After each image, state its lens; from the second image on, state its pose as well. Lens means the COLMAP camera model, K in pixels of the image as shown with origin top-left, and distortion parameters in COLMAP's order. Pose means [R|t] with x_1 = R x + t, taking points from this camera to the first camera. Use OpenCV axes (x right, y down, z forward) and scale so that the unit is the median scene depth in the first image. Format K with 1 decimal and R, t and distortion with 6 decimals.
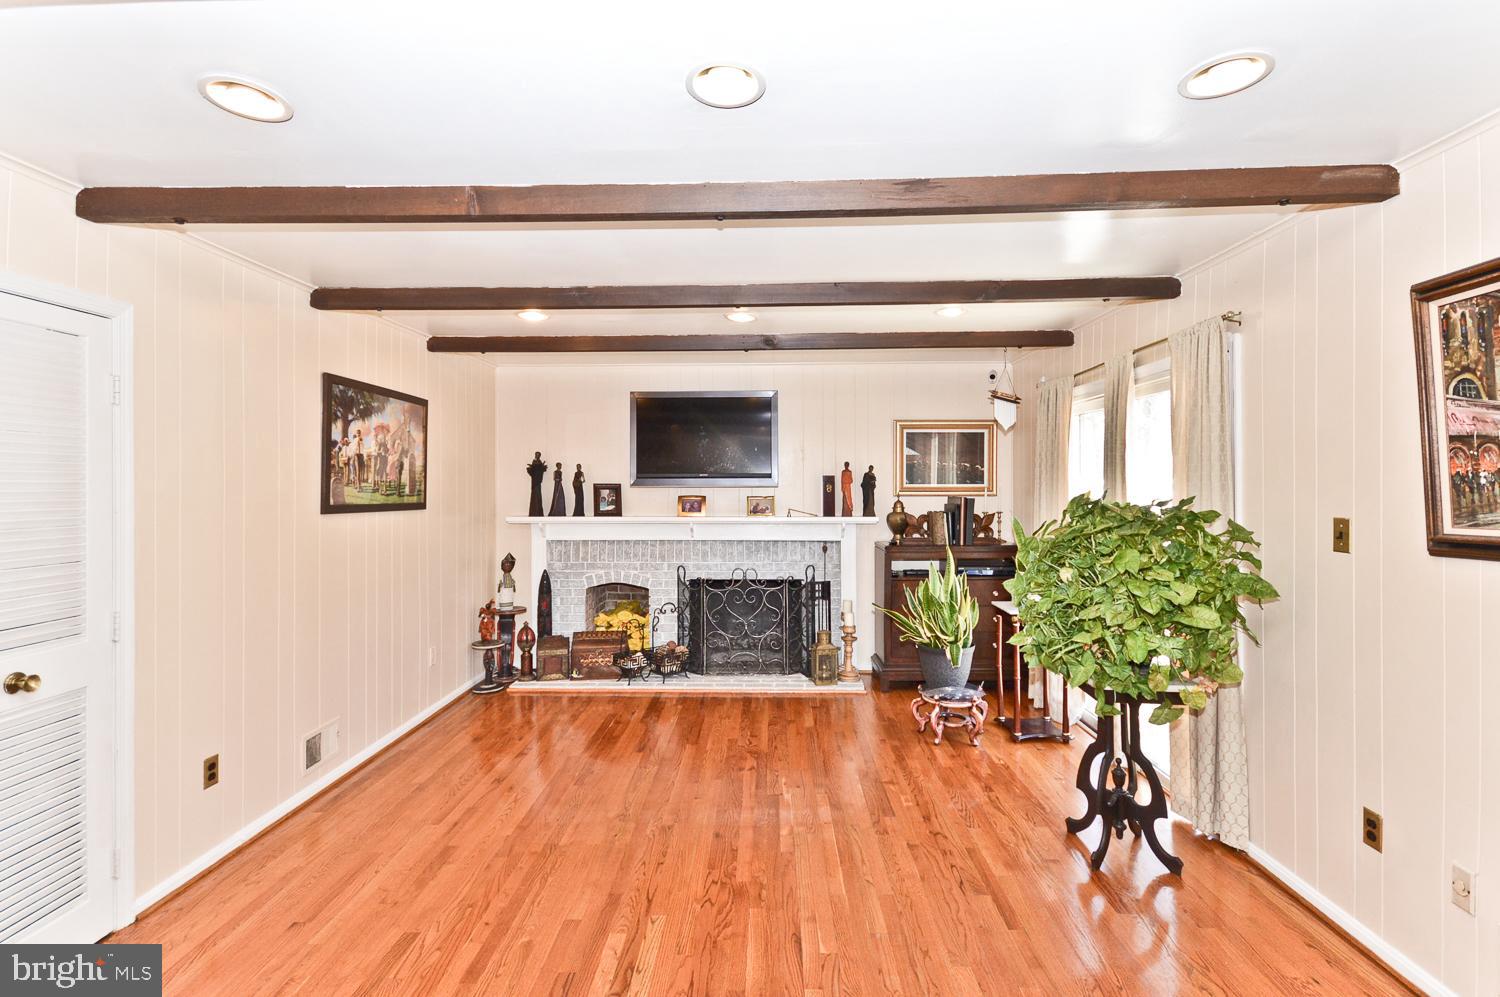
lens RADIAL K [[675.8, 0, 755.7], [0, 675.8, 488.7], [0, 0, 1]] dist [-0.000598, -0.000273]
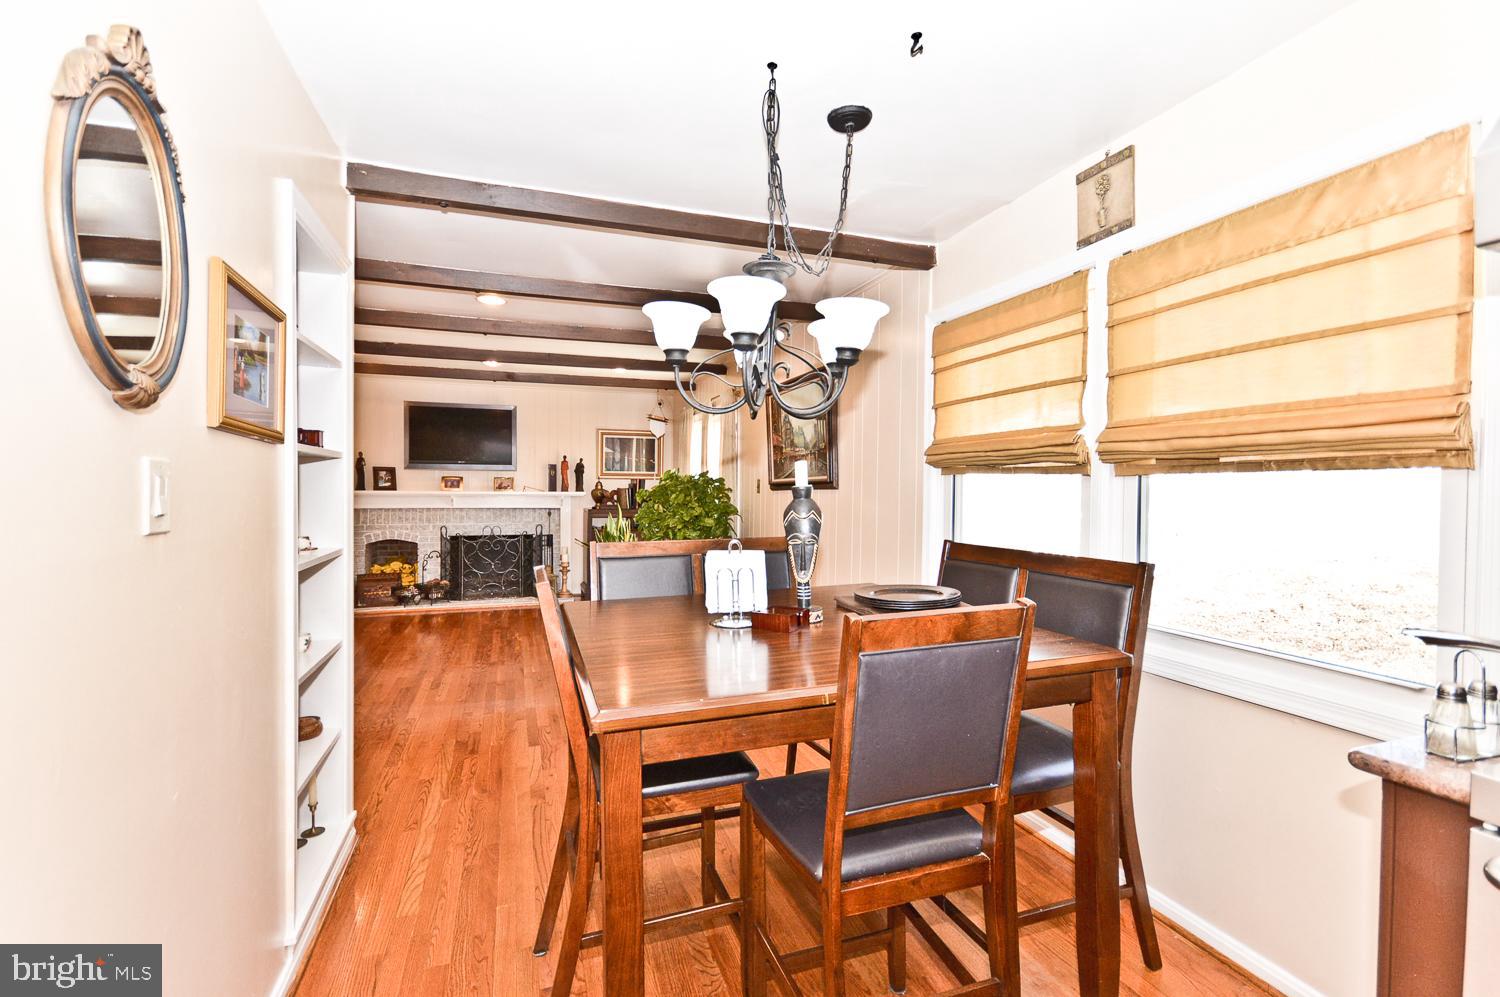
lens RADIAL K [[662.8, 0, 750.0], [0, 662.8, 498.5], [0, 0, 1]] dist [0.000974, 0.000034]
pose [[0.934322, 0.003435, 0.356414, -0.006037], [-0.007307, 0.999928, 0.009517, 0.039476], [-0.356356, -0.011496, 0.934280, -0.533135]]
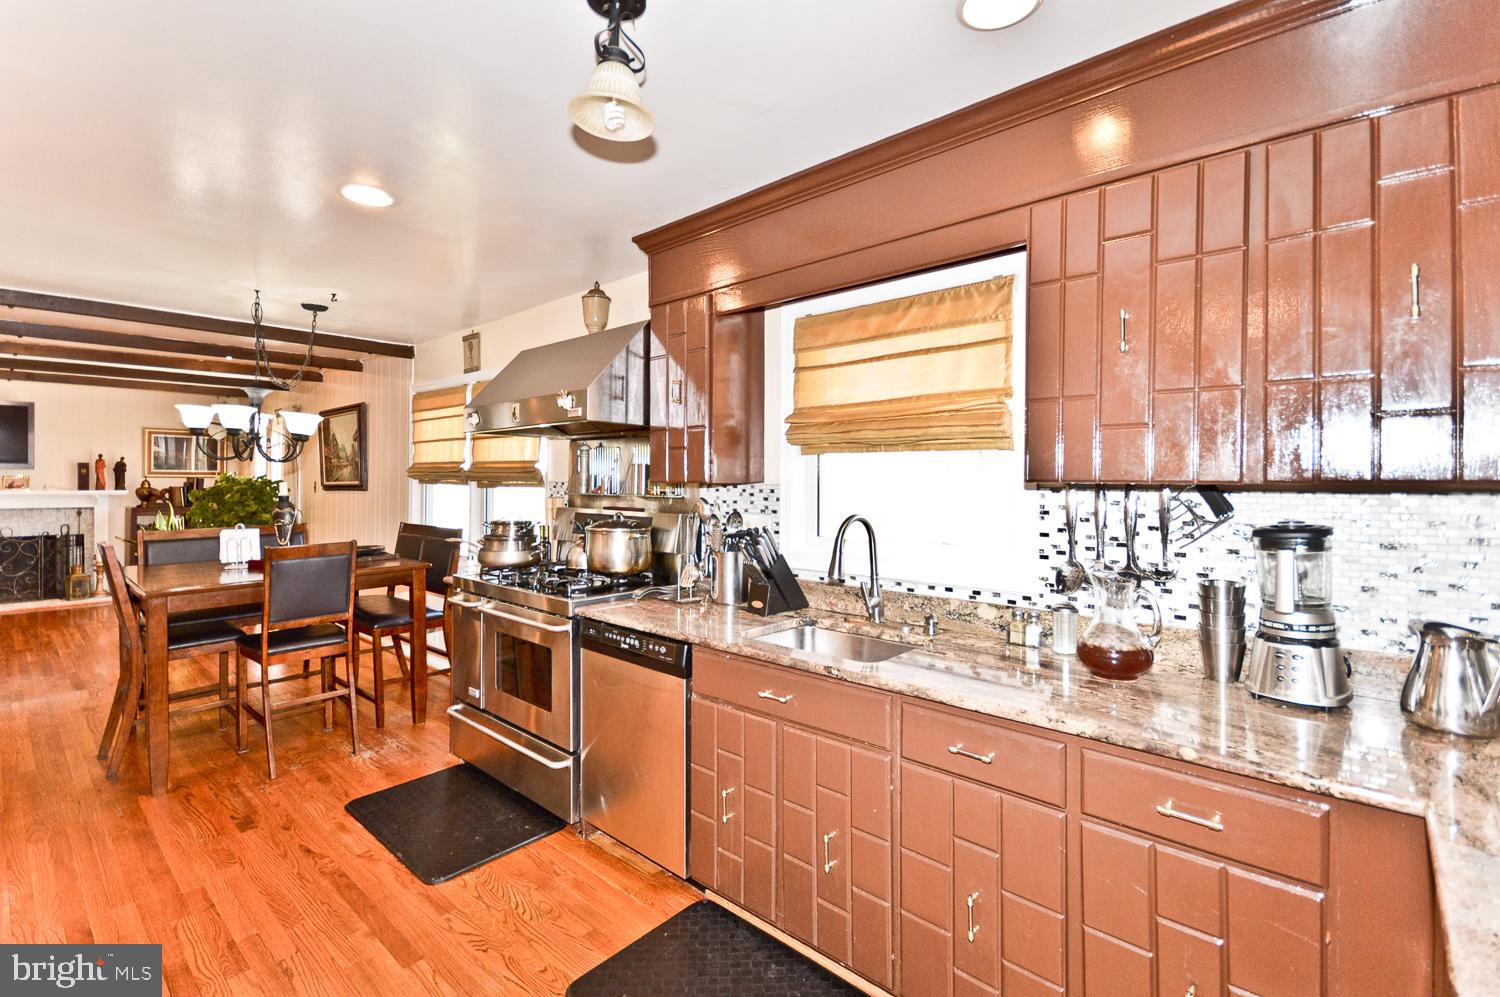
lens RADIAL K [[671.3, 0, 750.6], [0, 671.3, 485.2], [0, 0, 1]] dist [0.018765, -0.008701]
pose [[0.645387, 0.003788, 0.763846, -0.082200], [-0.005811, 0.999983, -0.000050, 0.021540], [-0.763834, -0.004407, 0.645398, -1.071407]]
